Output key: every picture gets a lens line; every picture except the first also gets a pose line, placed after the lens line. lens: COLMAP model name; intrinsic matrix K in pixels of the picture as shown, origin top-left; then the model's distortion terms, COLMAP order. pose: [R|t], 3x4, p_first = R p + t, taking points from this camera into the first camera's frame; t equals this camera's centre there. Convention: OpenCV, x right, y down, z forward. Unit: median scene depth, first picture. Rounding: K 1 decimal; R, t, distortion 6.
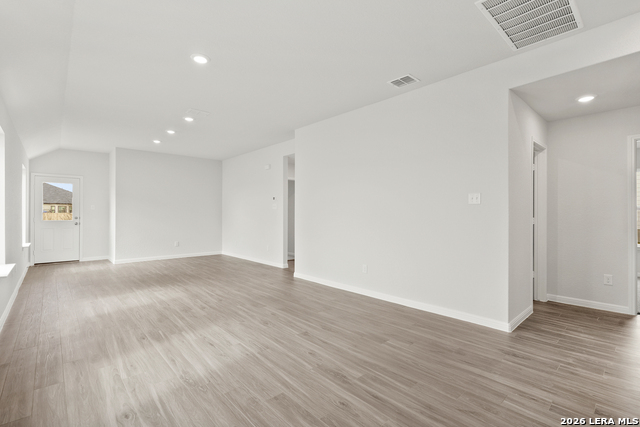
lens RADIAL K [[294.1, 0, 321.3], [0, 294.1, 214.5], [0, 0, 1]] dist [-0.003433, -0.000492]
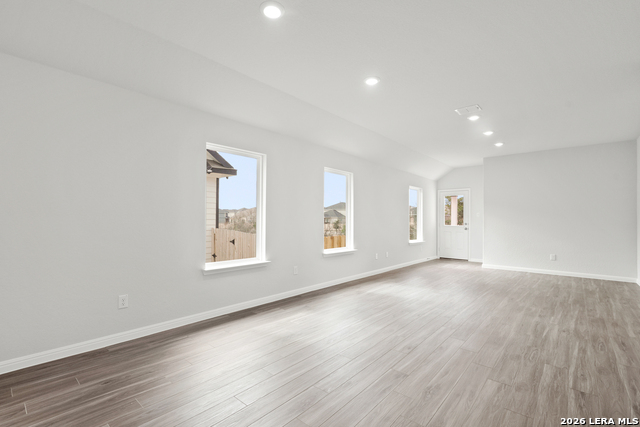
lens RADIAL K [[294.1, 0, 319.3], [0, 294.1, 213.0], [0, 0, 1]] dist [-0.003433, -0.000492]
pose [[0.109464, -0.022461, -0.993737, 0.670148], [-0.009127, 0.999680, -0.023600, 0.003794], [0.993949, 0.011653, 0.109224, 0.681855]]
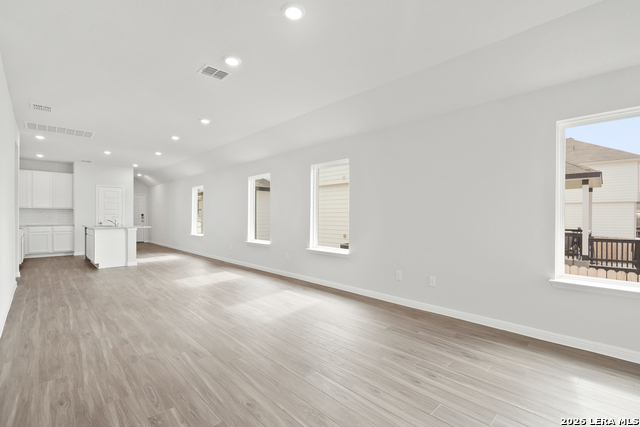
lens RADIAL K [[294.1, 0, 320.0], [0, 294.1, 217.7], [0, 0, 1]] dist [-0.003433, -0.000492]
pose [[-0.999830, -0.003005, -0.018192, -1.027512], [-0.003171, 0.999954, 0.009097, -0.005576], [0.018163, 0.009154, -0.999793, 2.644970]]
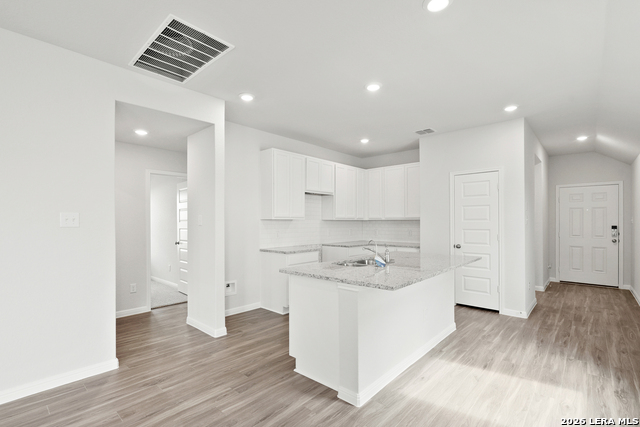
lens RADIAL K [[294.1, 0, 318.3], [0, 294.1, 225.2], [0, 0, 1]] dist [-0.003433, -0.000492]
pose [[-0.079959, -0.011779, 0.996729, -0.313014], [0.004794, 0.999914, 0.012201, -0.050603], [-0.996787, 0.005754, -0.079895, 0.448370]]
